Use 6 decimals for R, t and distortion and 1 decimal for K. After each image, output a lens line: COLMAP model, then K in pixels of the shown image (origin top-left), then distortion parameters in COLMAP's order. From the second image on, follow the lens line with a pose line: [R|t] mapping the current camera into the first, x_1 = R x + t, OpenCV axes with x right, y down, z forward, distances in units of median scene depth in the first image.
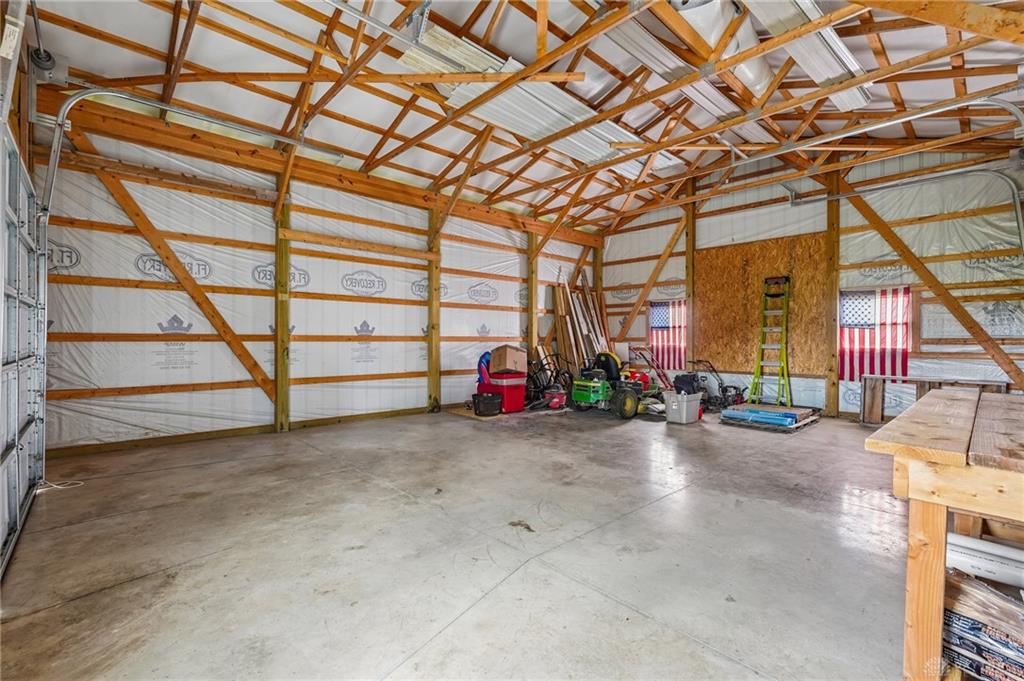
lens RADIAL K [[457.7, 0, 509.3], [0, 457.7, 336.9], [0, 0, 1]] dist [-0.004838, 0.000191]
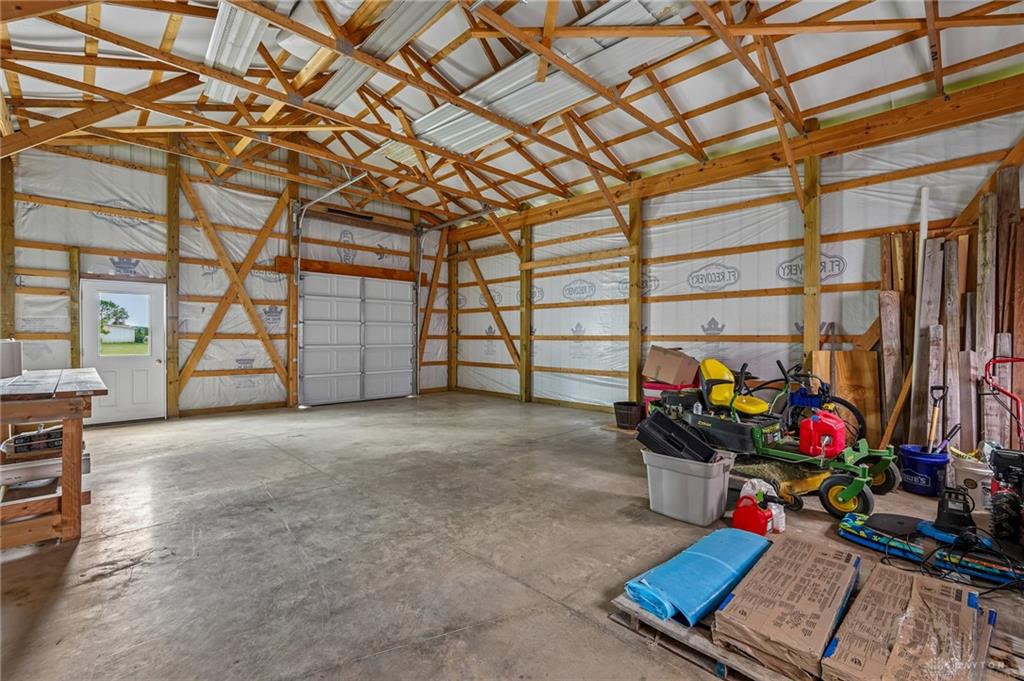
lens RADIAL K [[457.7, 0, 511.7], [0, 457.7, 339.1], [0, 0, 1]] dist [-0.004838, 0.000191]
pose [[0.010315, 0.003454, -0.999941, 0.892139], [0.005364, 0.999979, 0.003510, 0.001768], [0.999932, -0.005400, 0.010296, 0.863962]]
